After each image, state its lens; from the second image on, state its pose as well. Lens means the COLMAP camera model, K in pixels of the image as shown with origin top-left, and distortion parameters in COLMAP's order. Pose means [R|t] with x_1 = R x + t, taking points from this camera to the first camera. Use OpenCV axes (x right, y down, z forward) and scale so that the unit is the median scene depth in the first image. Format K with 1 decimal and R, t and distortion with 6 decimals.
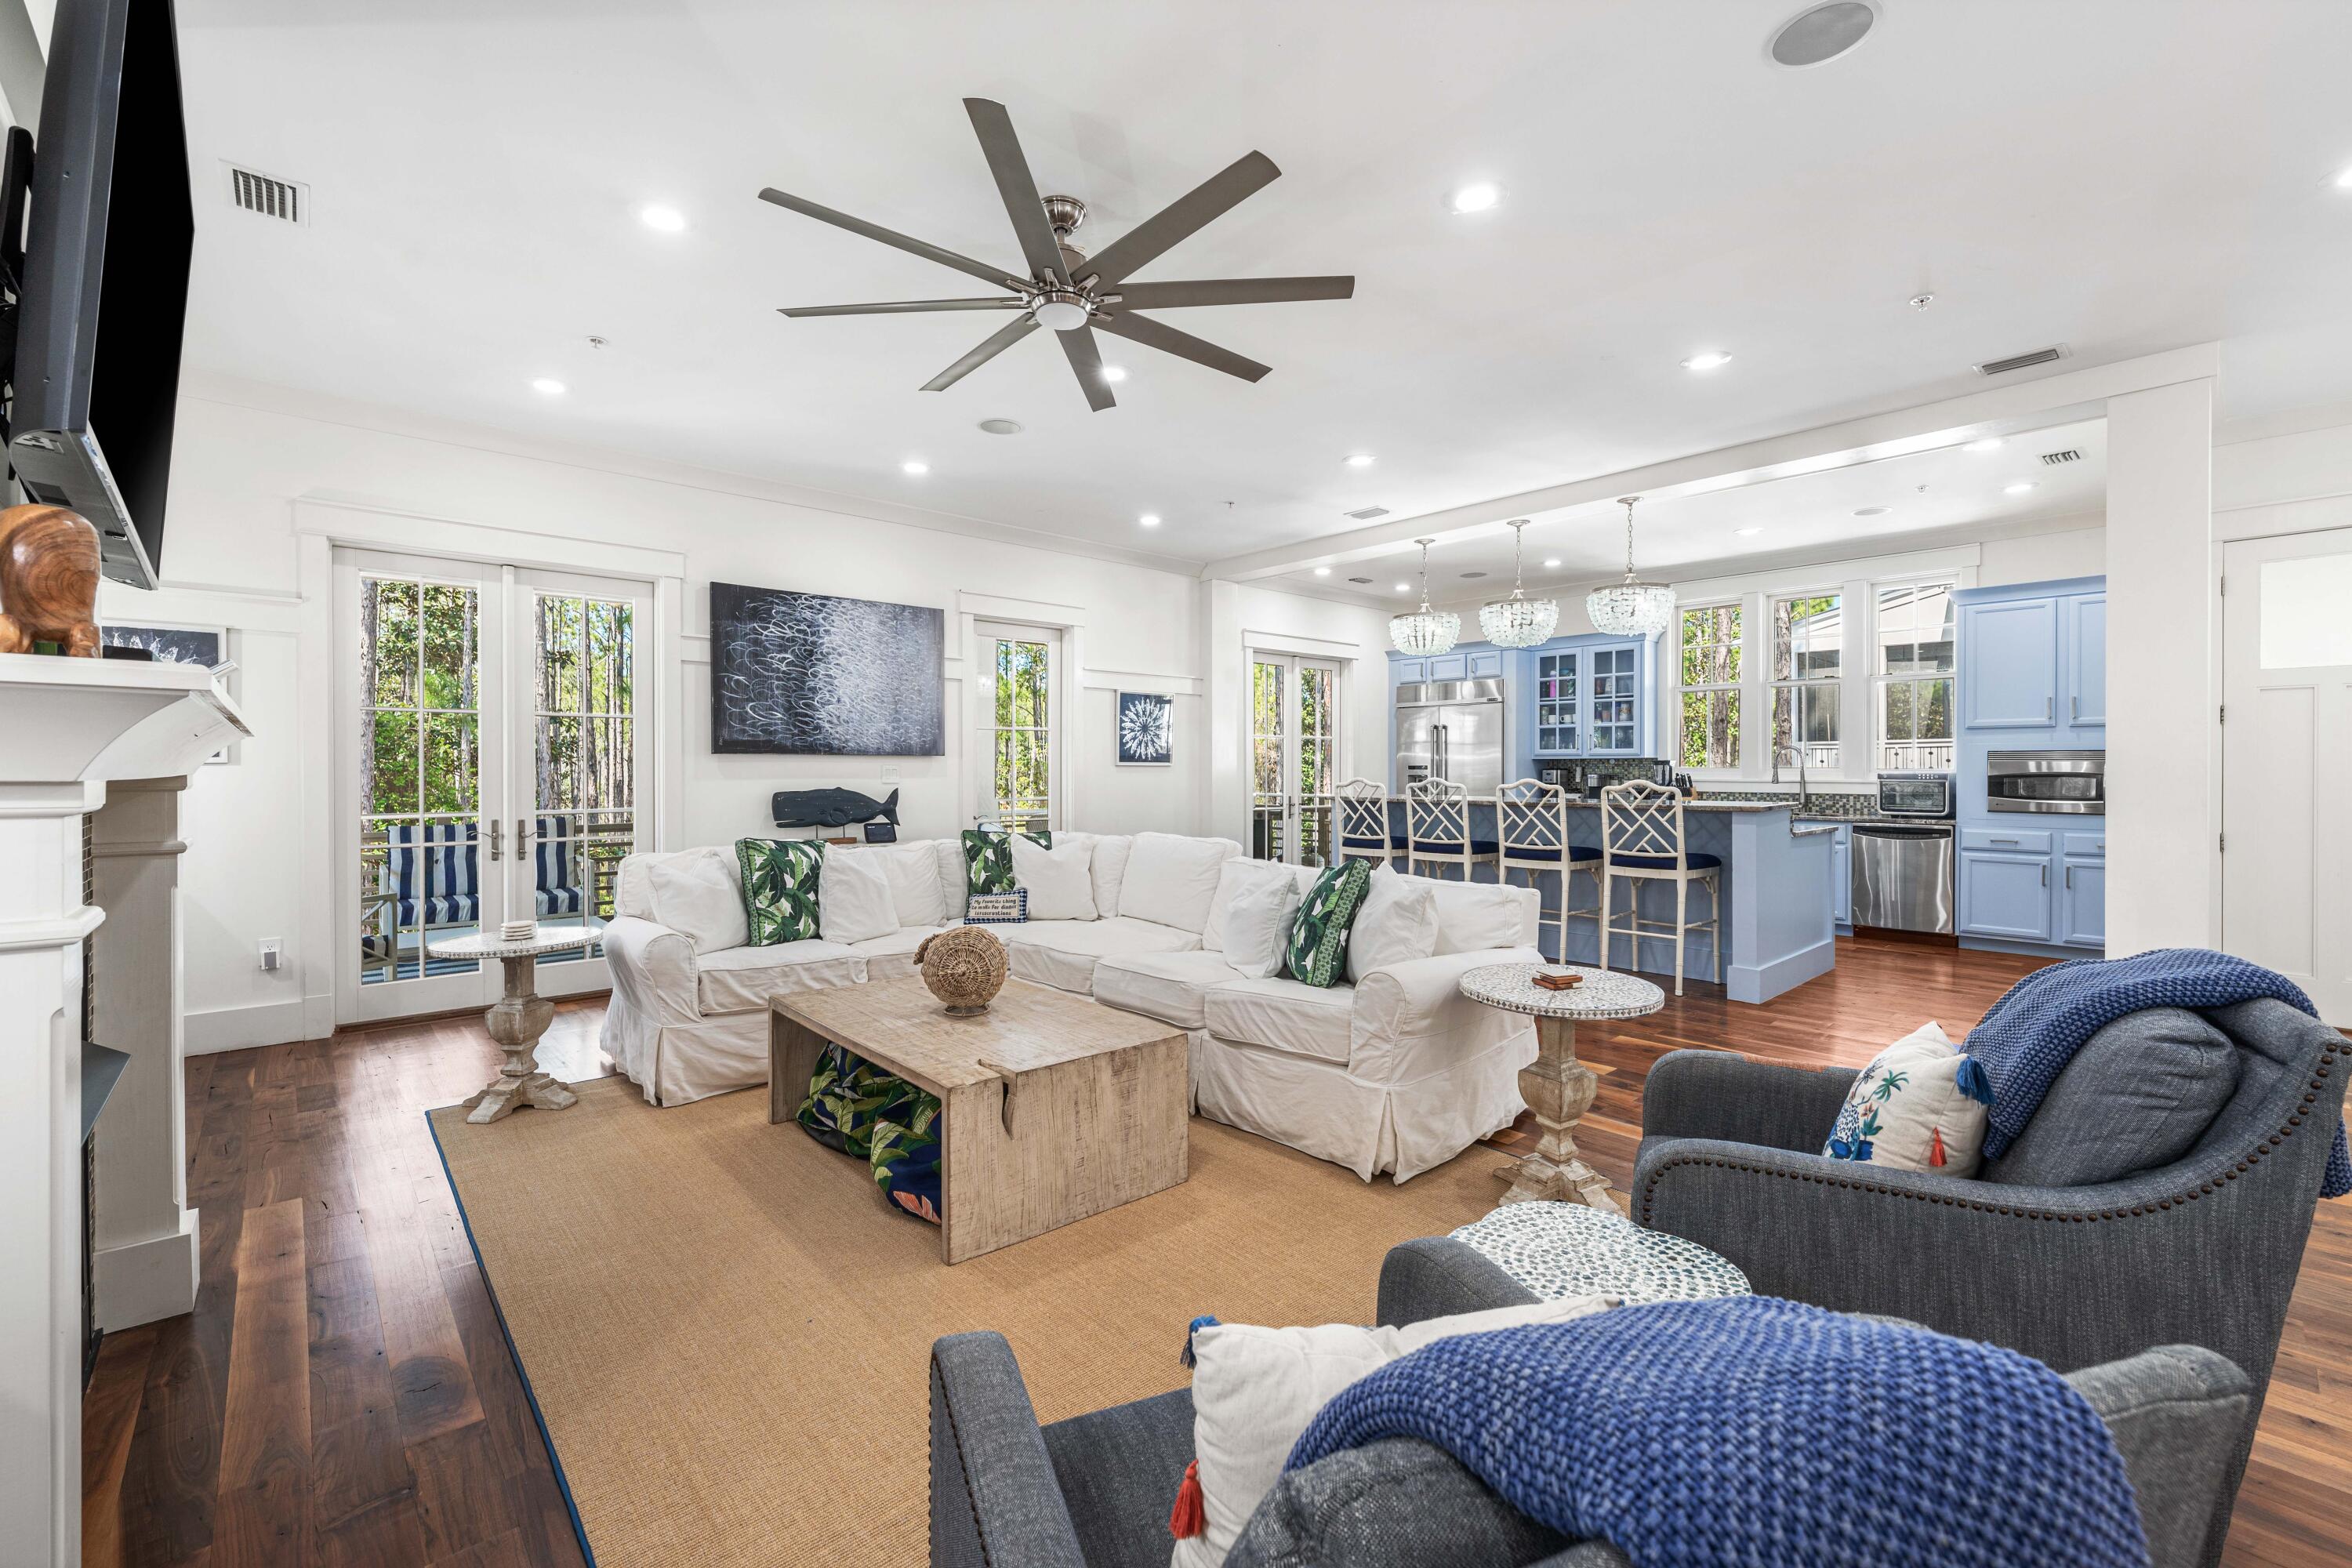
lens RADIAL K [[990.3, 0, 1169.8], [0, 990.3, 773.5], [0, 0, 1]] dist [-0.003598, 0.001115]
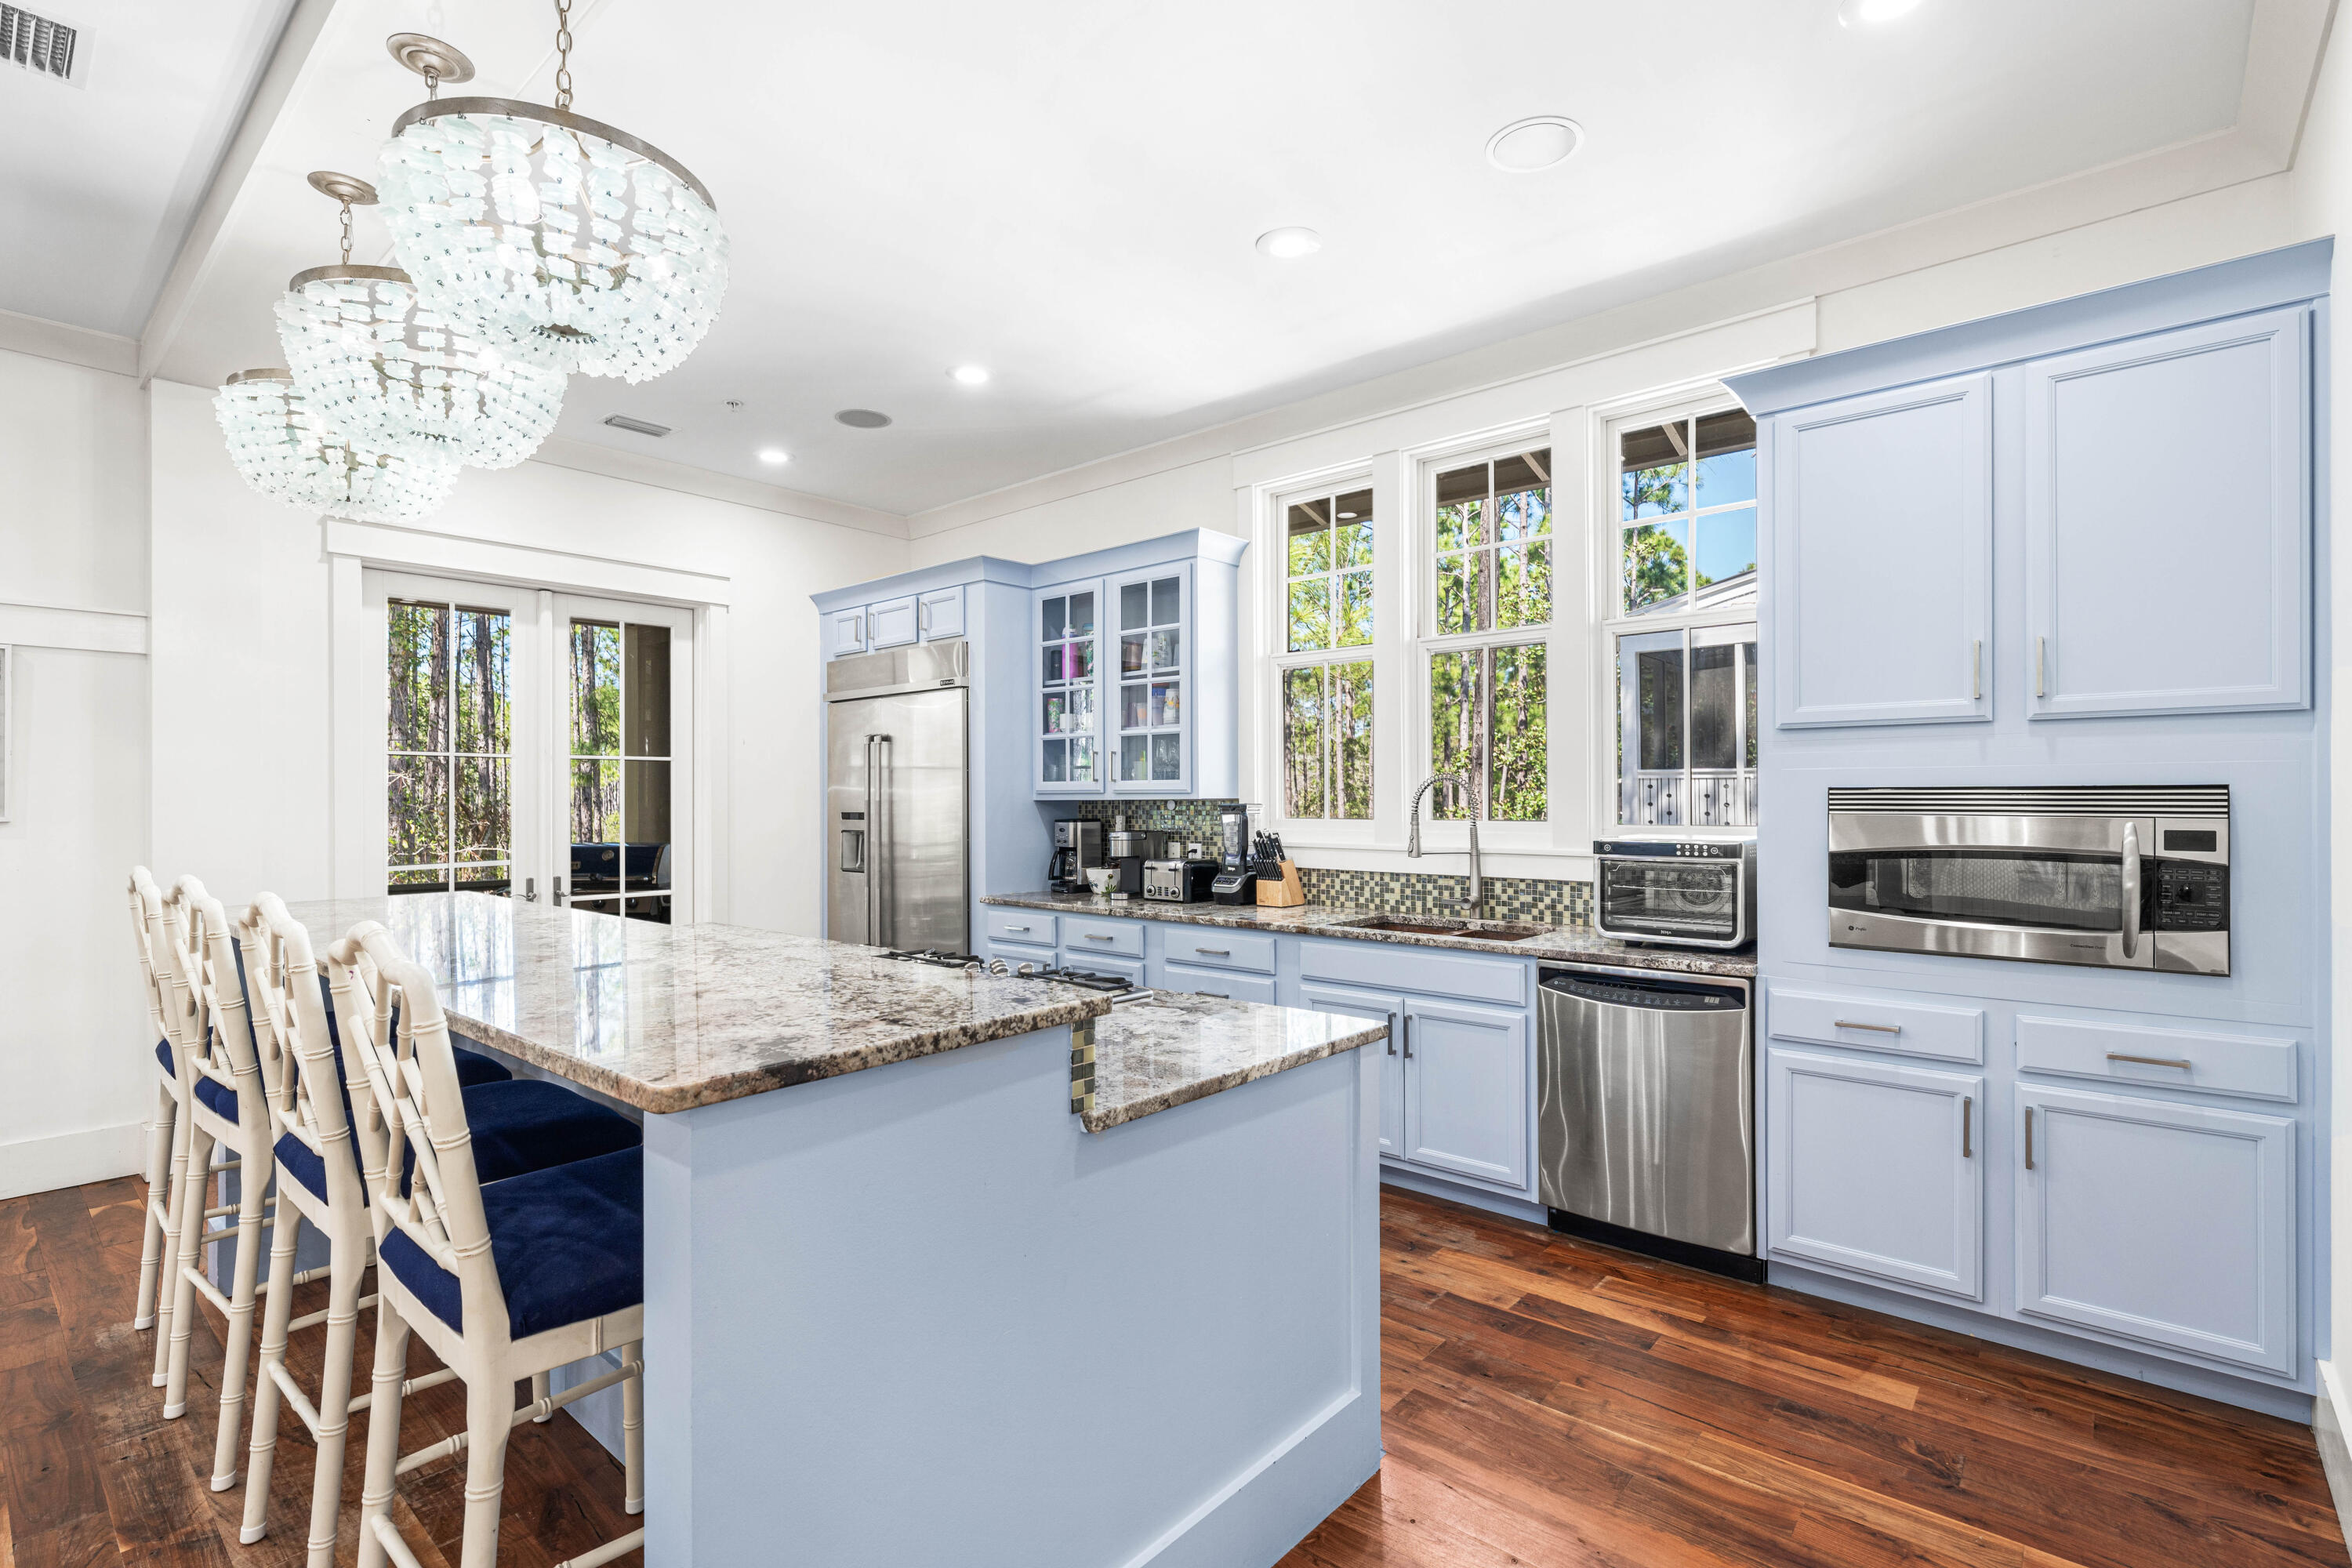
lens RADIAL K [[1082.6, 0, 1181.1], [0, 1082.6, 794.0], [0, 0, 1]] dist [-0.002704, -0.000406]
pose [[0.992518, 0.000224, 0.122100, 0.544232], [0.001183, 0.999934, -0.011449, -0.016168], [-0.122094, 0.011508, 0.992452, 0.634499]]
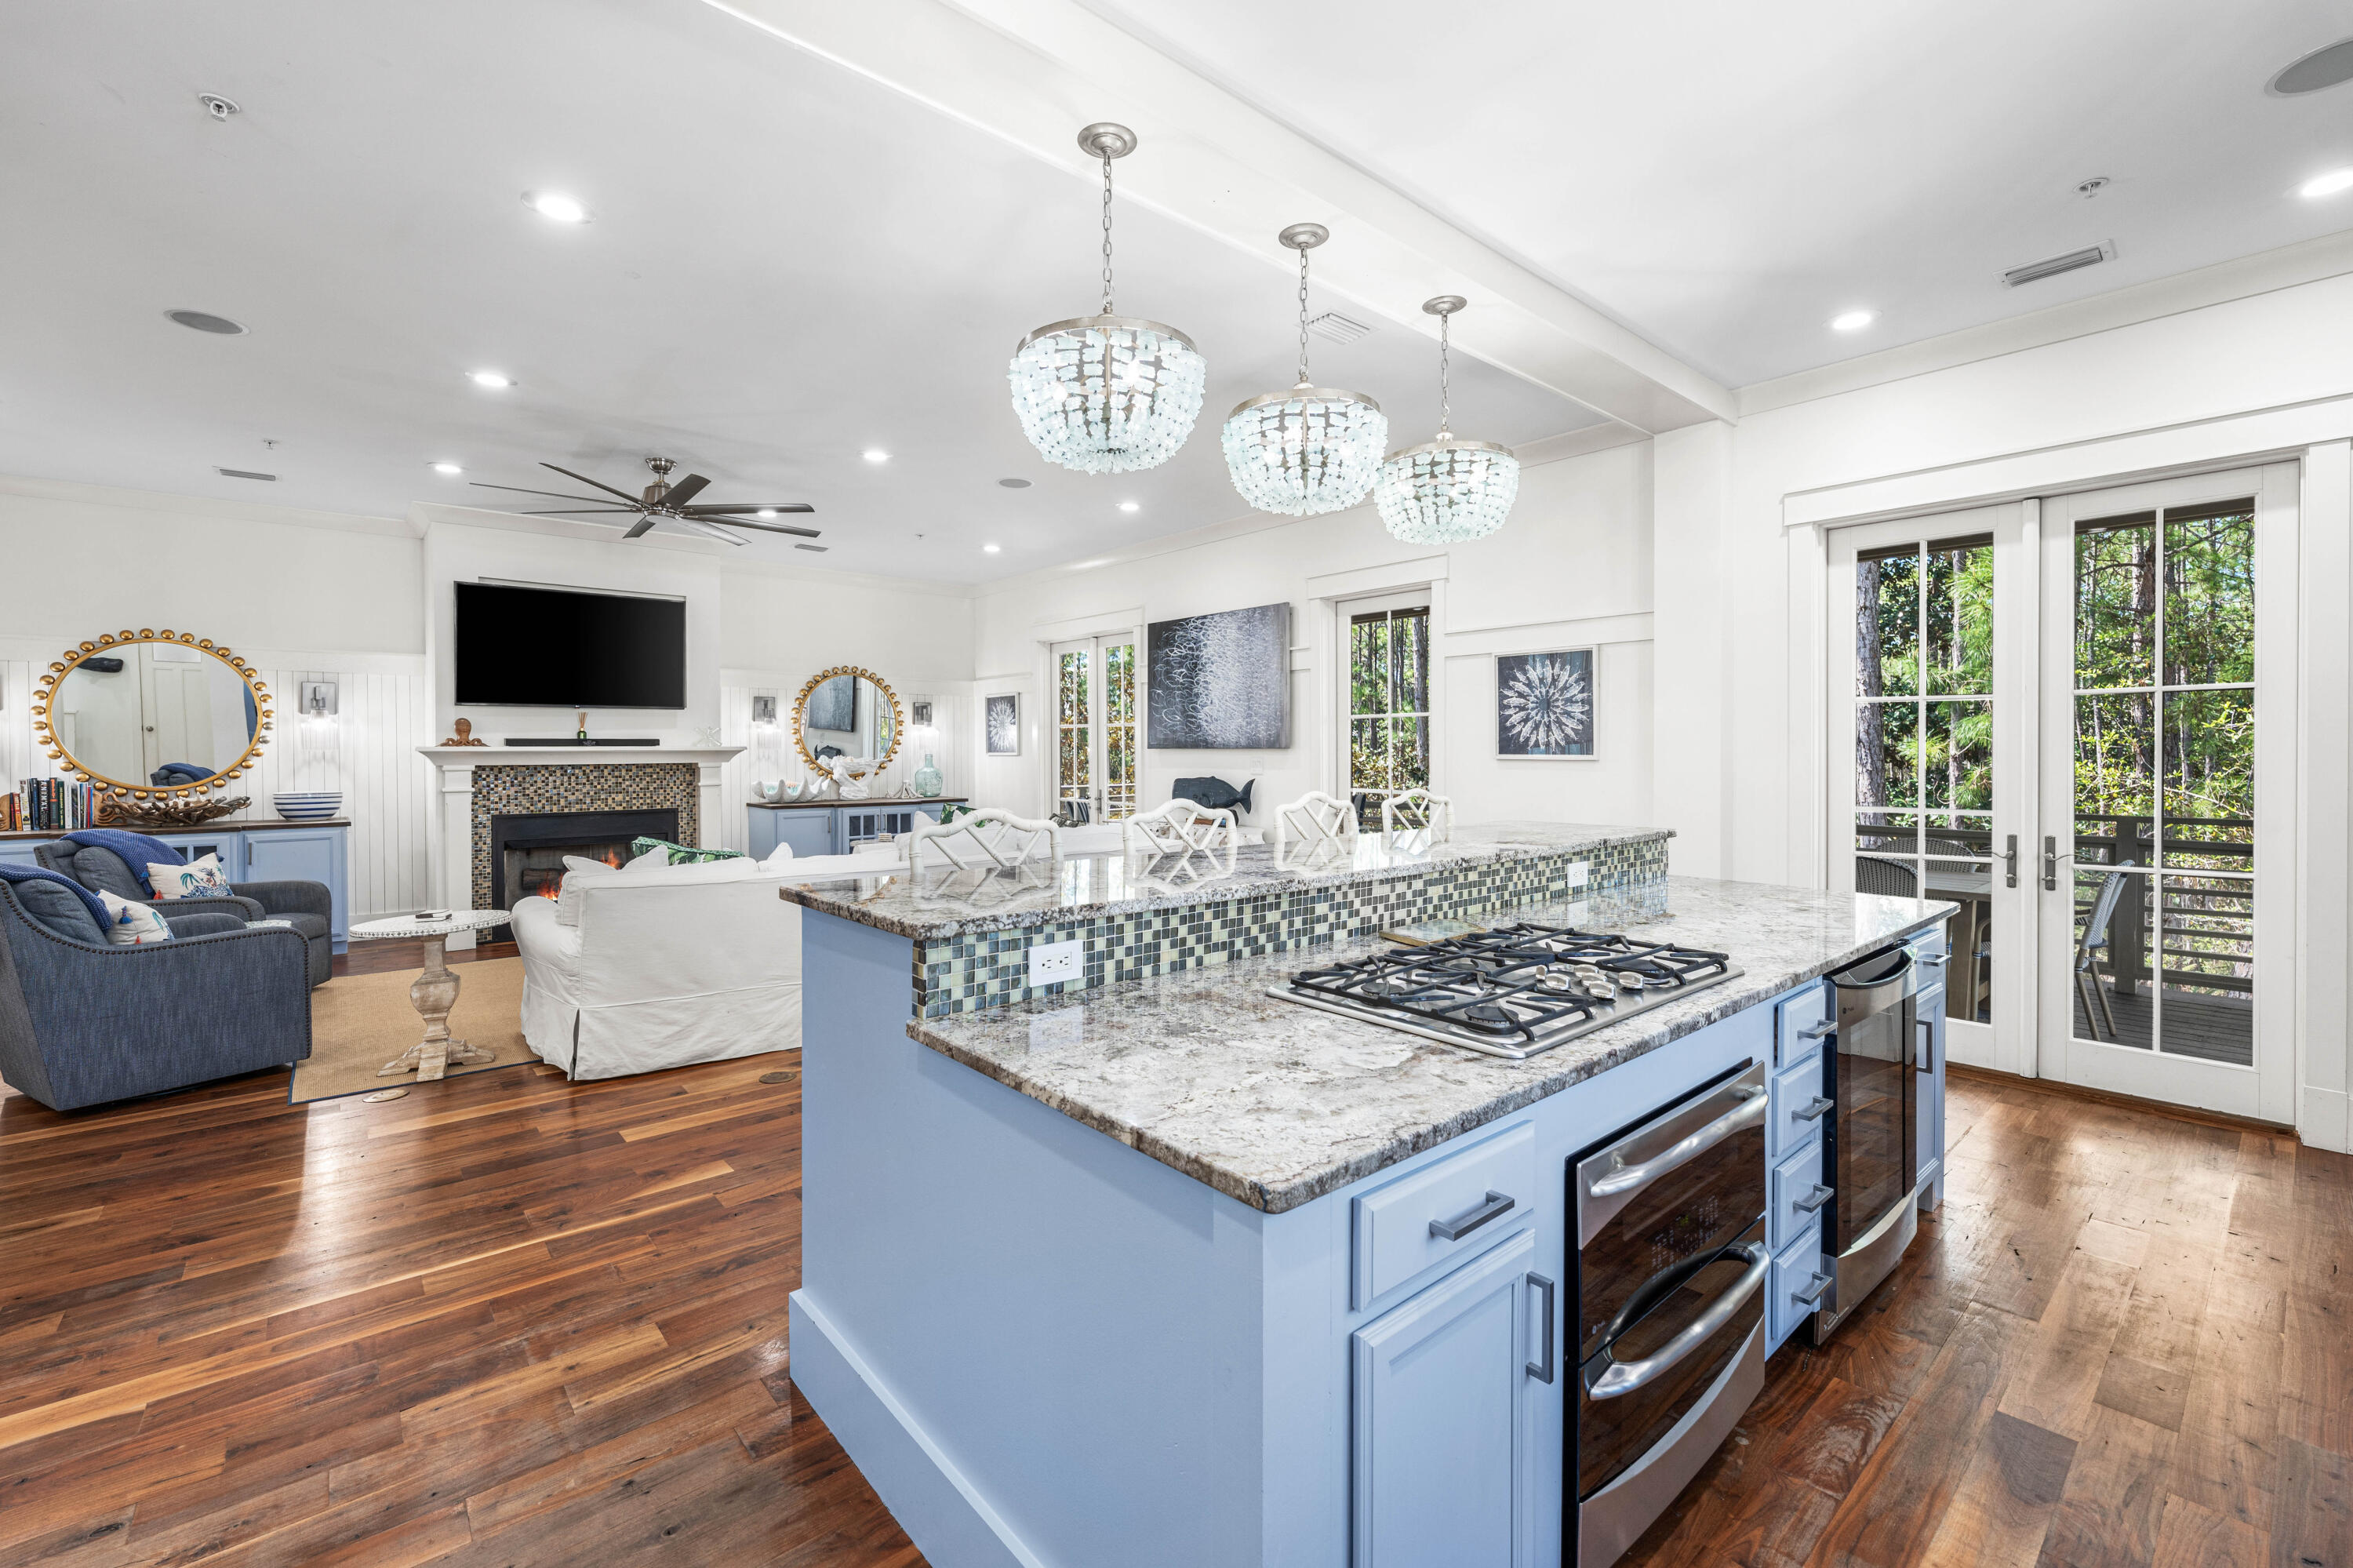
lens RADIAL K [[990.8, 0, 1164.3], [0, 990.8, 758.6], [0, 0, 1]] dist [-0.003598, 0.001115]
pose [[-0.037811, 0.011366, -0.999220, 0.809222], [-0.001525, 0.999933, 0.011432, -0.019506], [0.999284, 0.001956, -0.037791, 0.951676]]
